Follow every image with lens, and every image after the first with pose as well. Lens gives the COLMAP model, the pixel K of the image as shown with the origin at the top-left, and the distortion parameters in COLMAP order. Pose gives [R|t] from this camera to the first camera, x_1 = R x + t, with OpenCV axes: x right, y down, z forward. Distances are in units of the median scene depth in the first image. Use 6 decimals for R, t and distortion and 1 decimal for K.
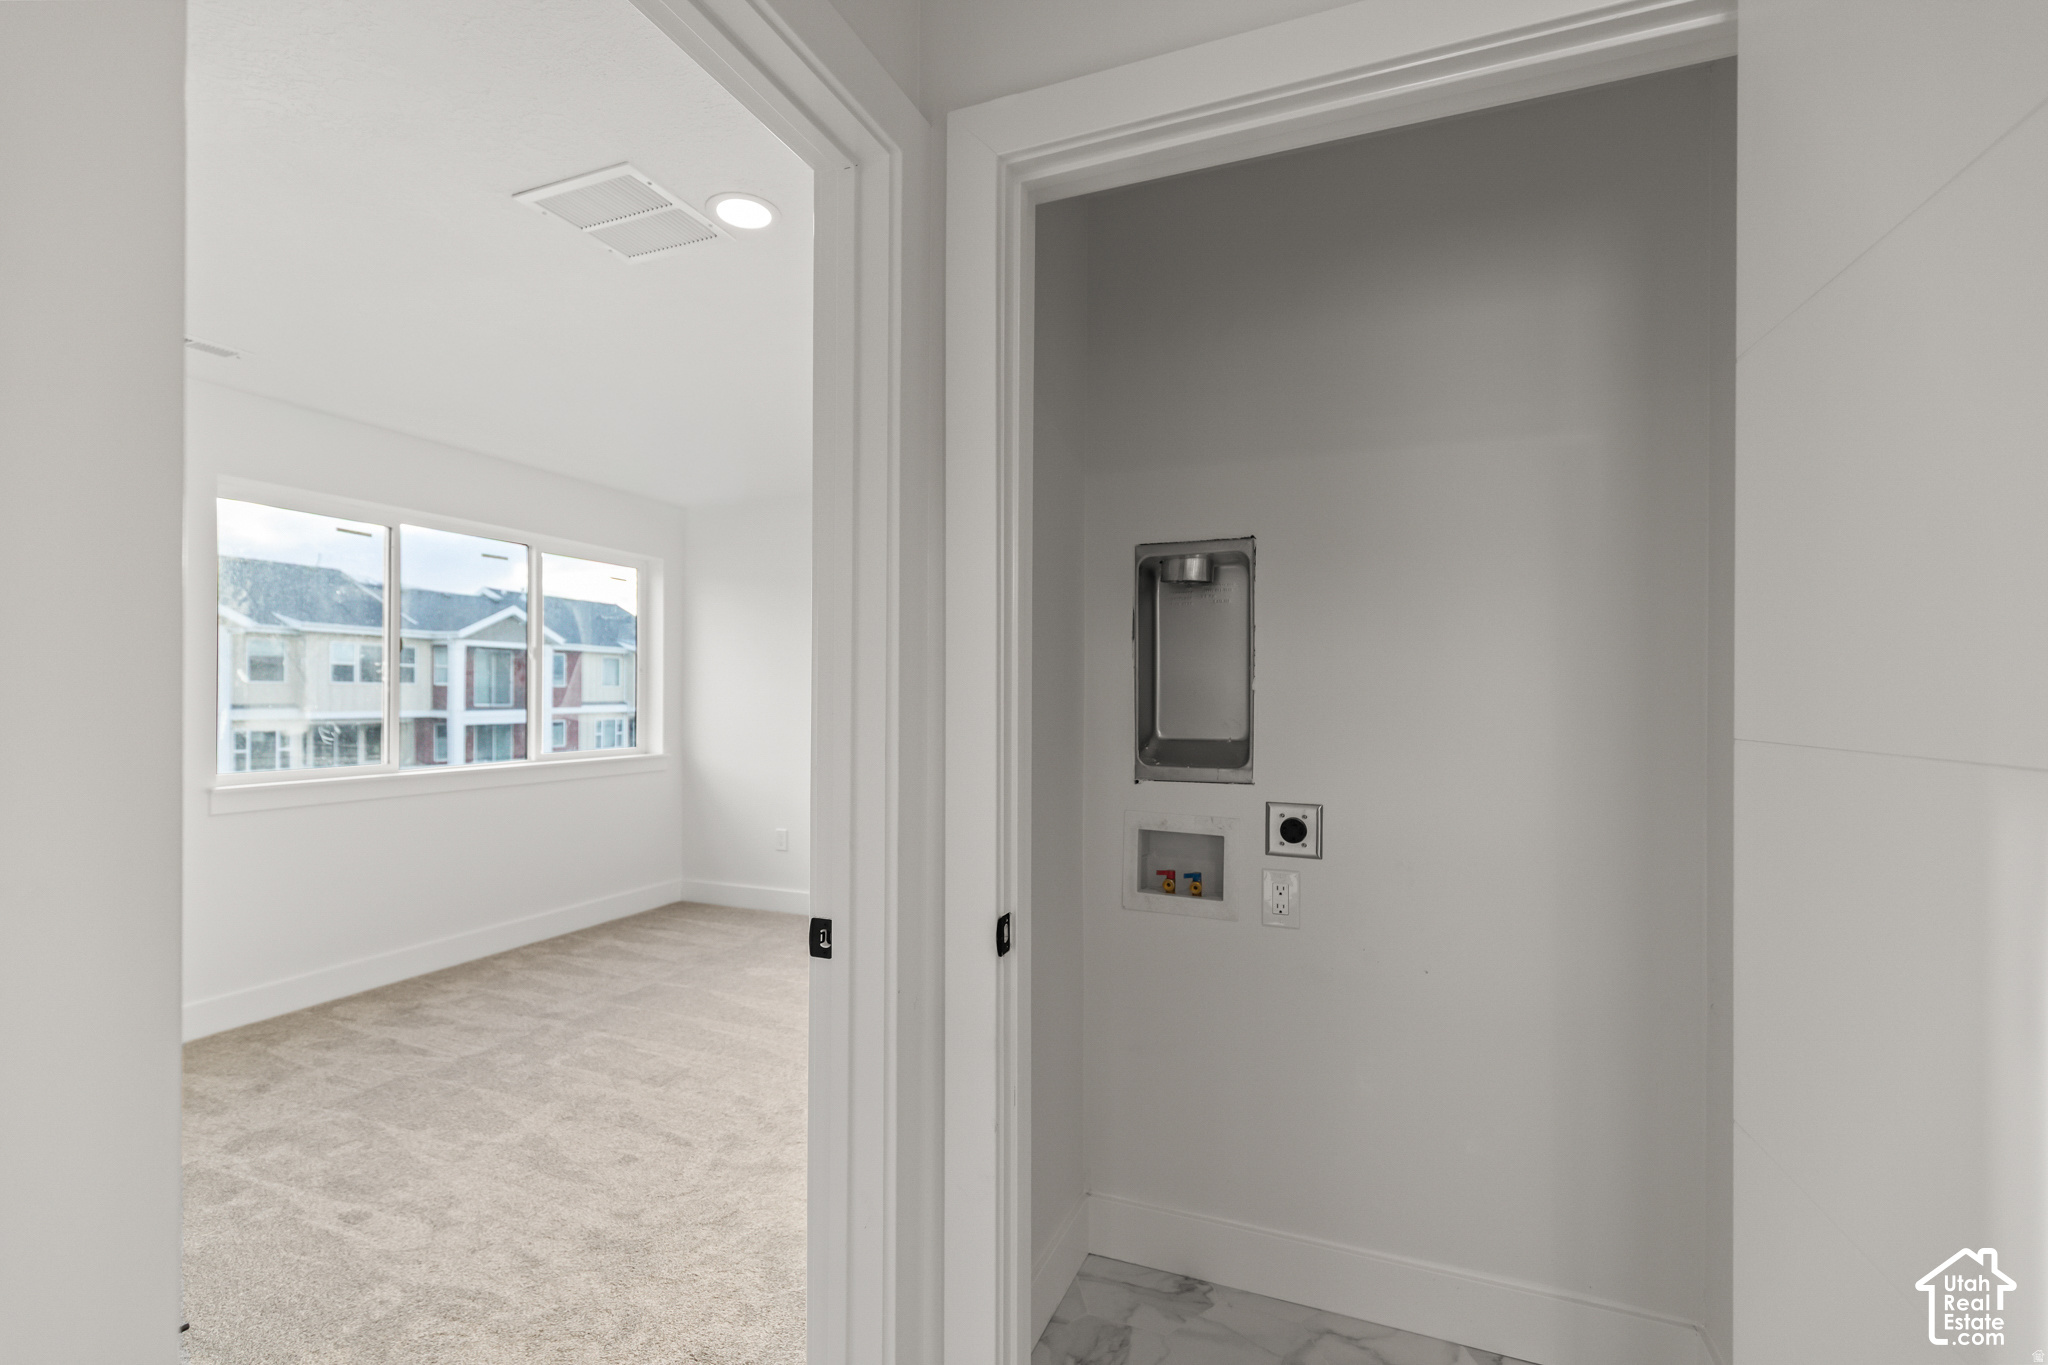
lens RADIAL K [[933.7, 0, 1027.8], [0, 933.7, 694.1], [0, 0, 1]] dist [0.004604, -0.000120]
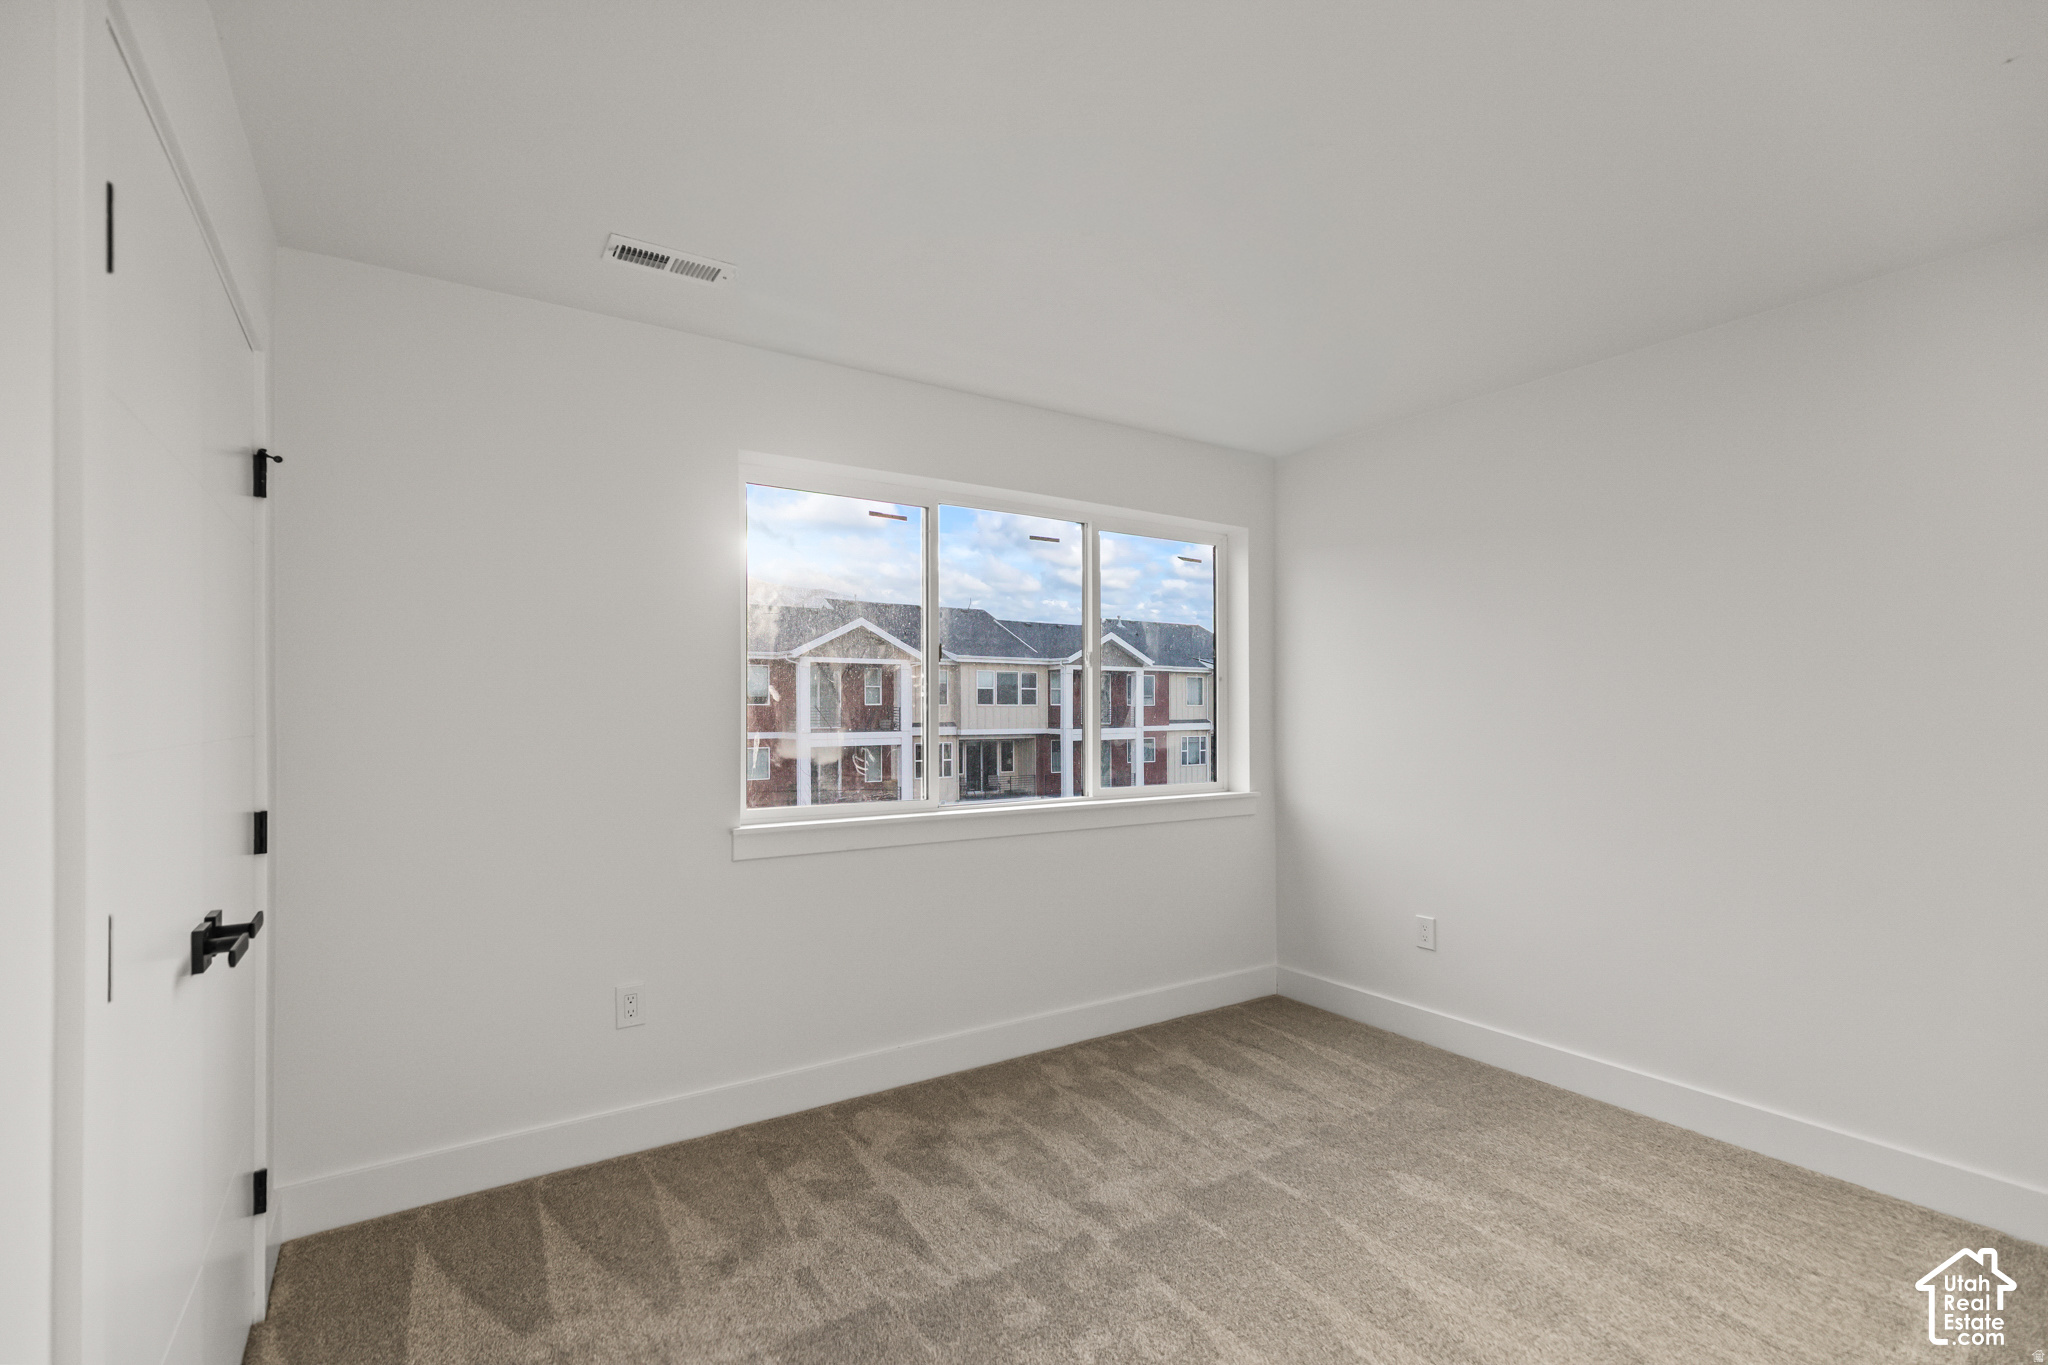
lens RADIAL K [[933.7, 0, 1027.3], [0, 933.7, 698.3], [0, 0, 1]] dist [0.004604, -0.000120]
pose [[0.826292, -0.015753, -0.563021, -0.144707], [0.007564, 0.999829, -0.016874, 0.001080], [0.563191, 0.009684, 0.826270, 0.352708]]
